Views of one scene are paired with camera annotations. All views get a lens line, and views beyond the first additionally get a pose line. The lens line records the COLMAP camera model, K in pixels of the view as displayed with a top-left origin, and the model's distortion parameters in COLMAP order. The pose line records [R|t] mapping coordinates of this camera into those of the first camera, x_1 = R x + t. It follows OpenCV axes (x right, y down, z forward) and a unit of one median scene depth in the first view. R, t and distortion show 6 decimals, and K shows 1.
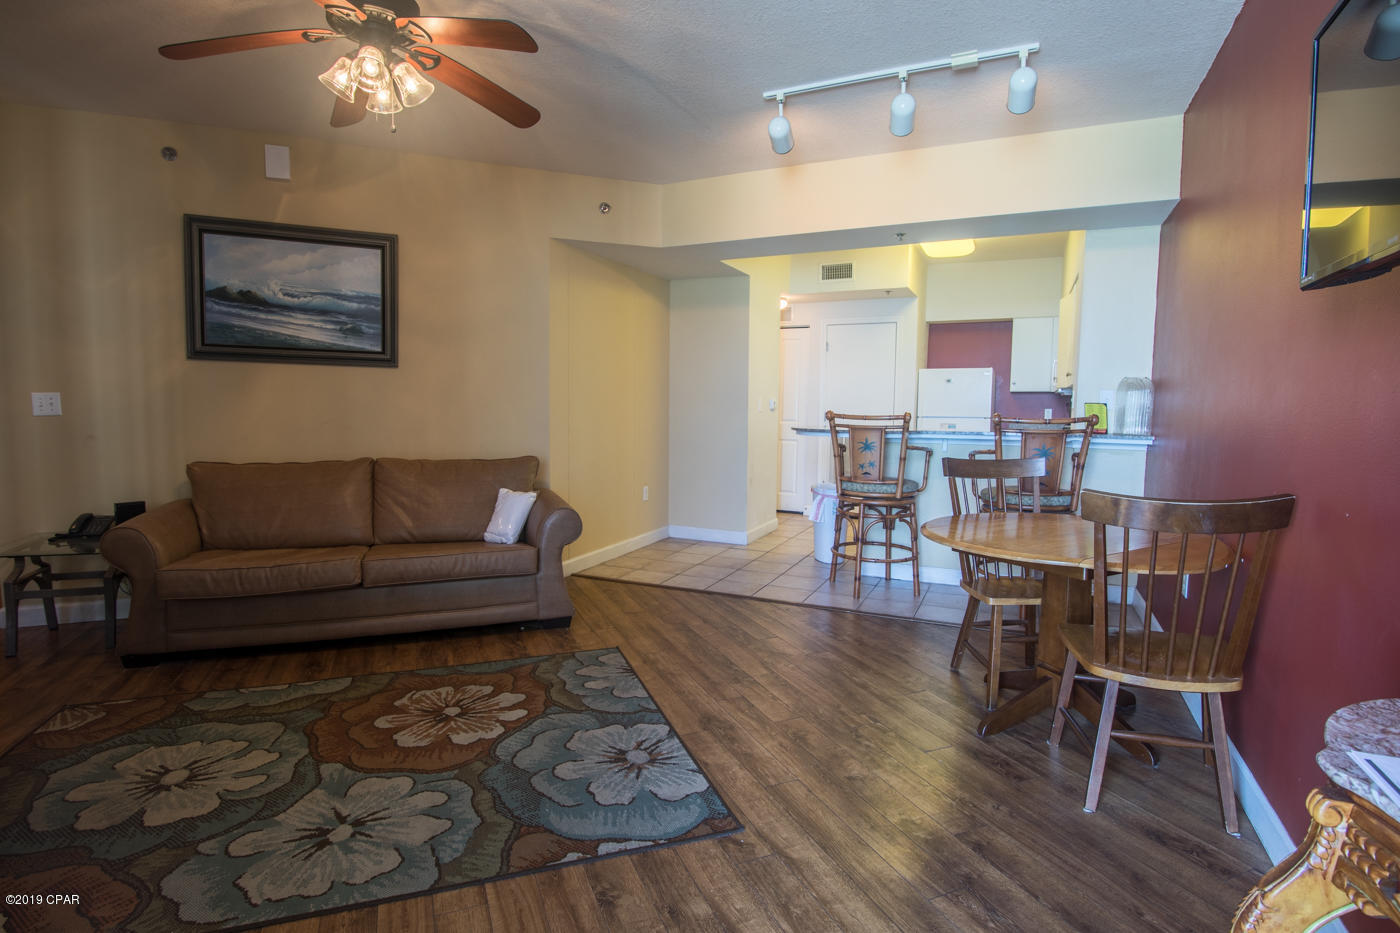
lens RADIAL K [[707.4, 0, 693.1], [0, 707.4, 461.5], [0, 0, 1]] dist [-0.019979, -0.000598]
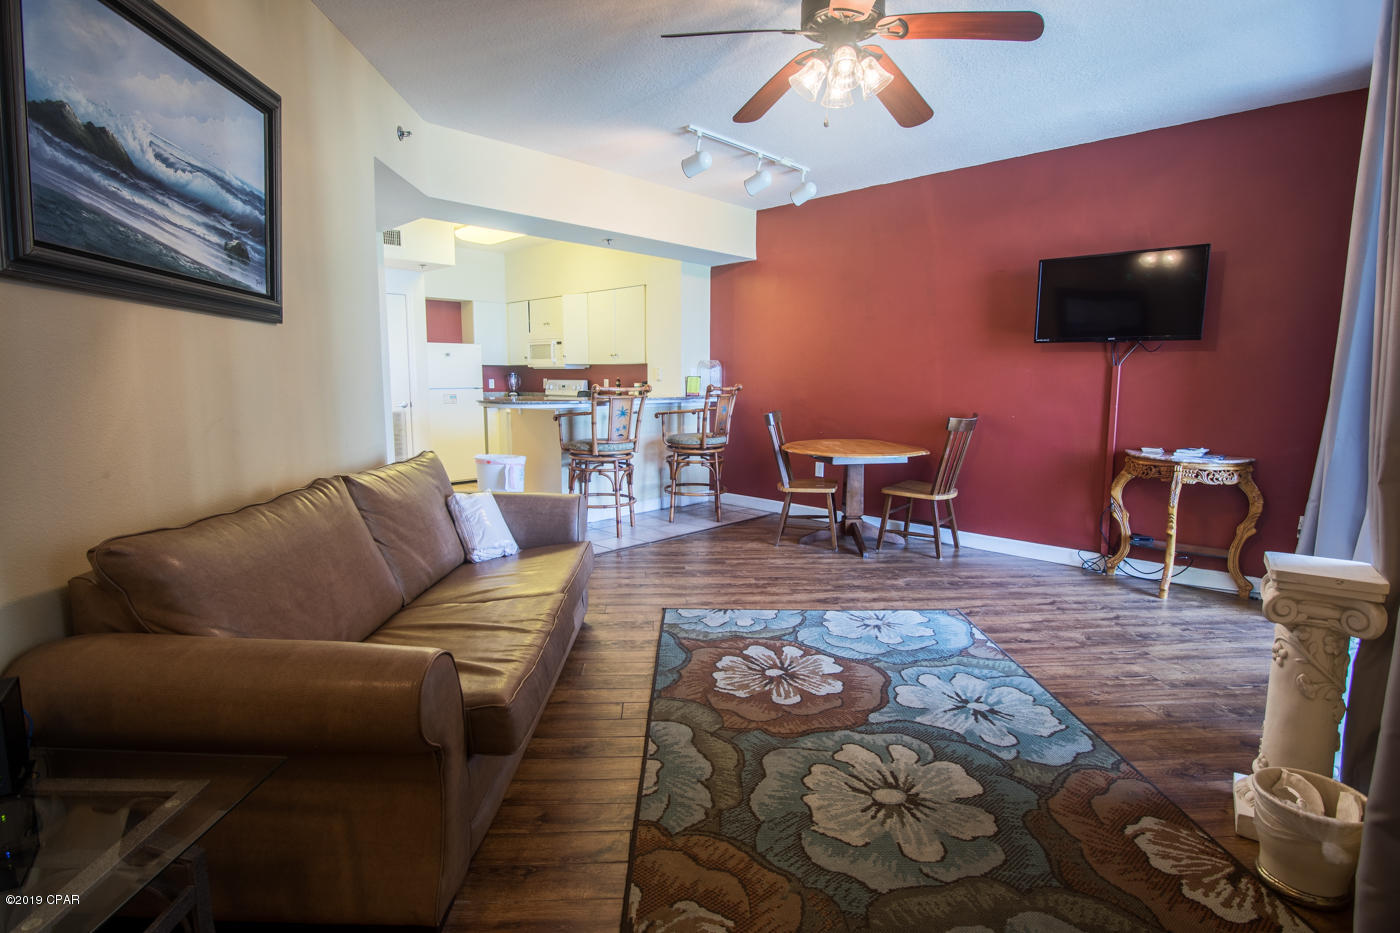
lens RADIAL K [[686.4, 0, 697.6], [0, 686.4, 462.6], [0, 0, 1]] dist [-0.020882, -0.000216]
pose [[0.324309, -0.124549, 0.937716, -1.289659], [0.075054, 0.991557, 0.105743, -0.079782], [-0.942969, 0.036086, 0.330919, 0.736428]]
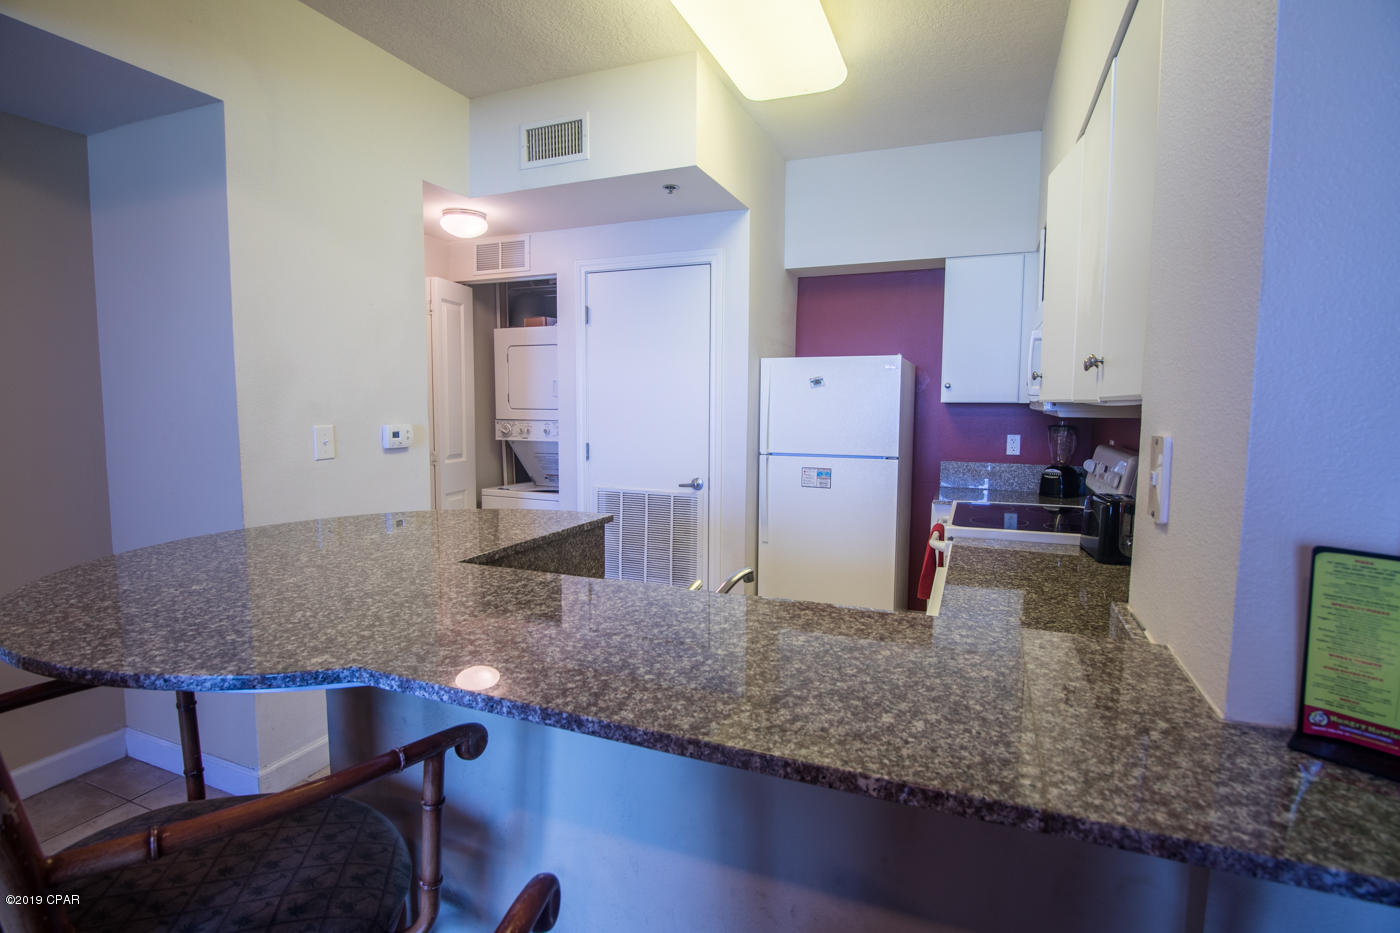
lens RADIAL K [[686.4, 0, 697.6], [0, 686.4, 462.6], [0, 0, 1]] dist [-0.020882, -0.000216]
pose [[0.998433, -0.008522, 0.055314, 0.623531], [0.008021, 0.999925, 0.009289, -0.156645], [-0.055389, -0.008831, 0.998426, 1.302859]]
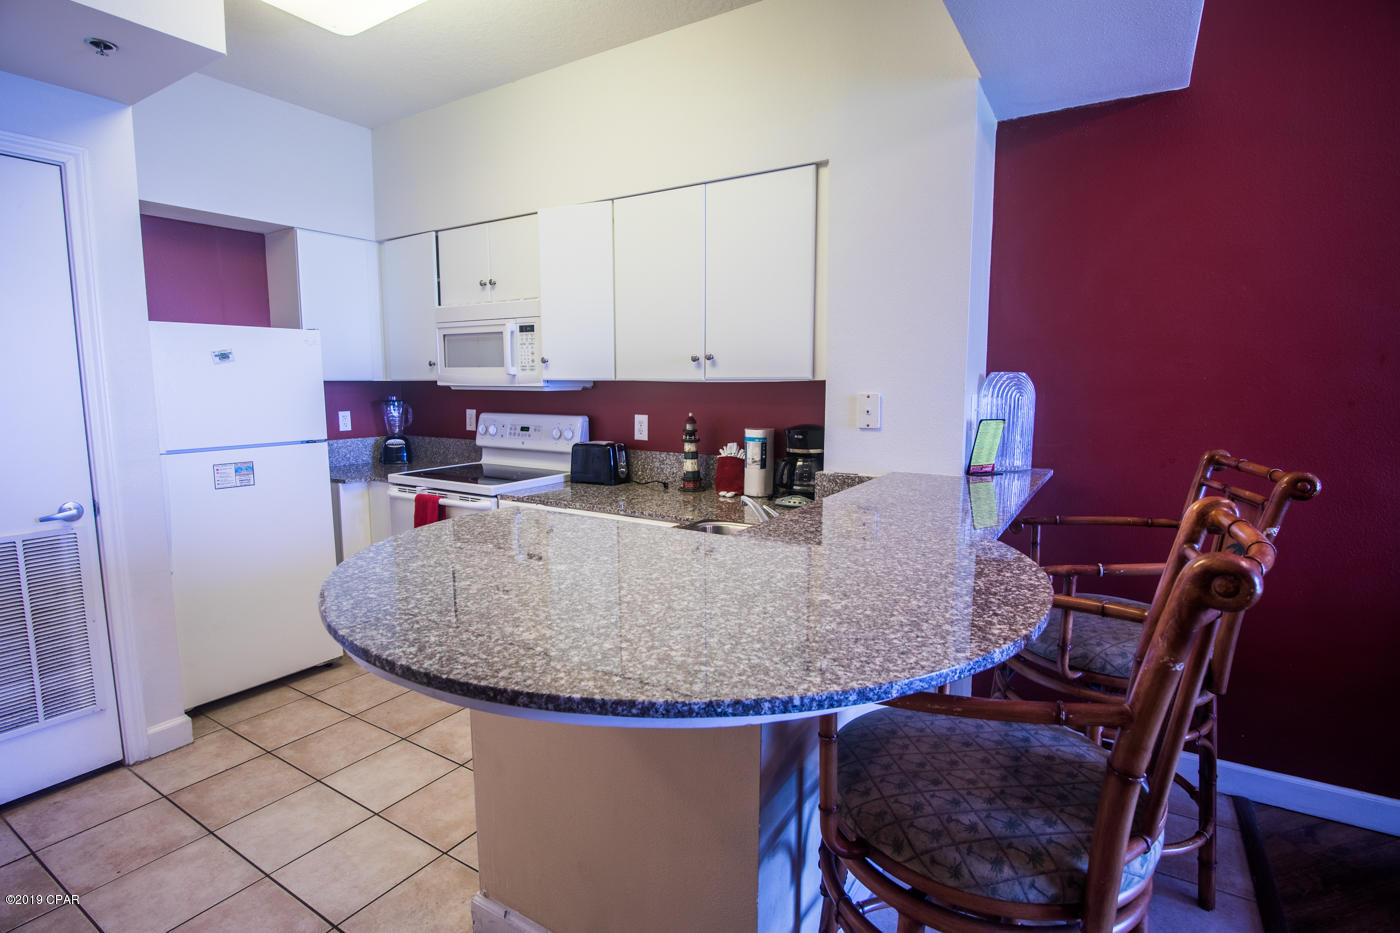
lens RADIAL K [[686.4, 0, 697.6], [0, 686.4, 462.6], [0, 0, 1]] dist [-0.020882, -0.000216]
pose [[0.116473, -0.126387, 0.985119, 0.024179], [0.080872, 0.989784, 0.117423, -0.194958], [-0.989896, 0.065992, 0.125505, 1.720306]]
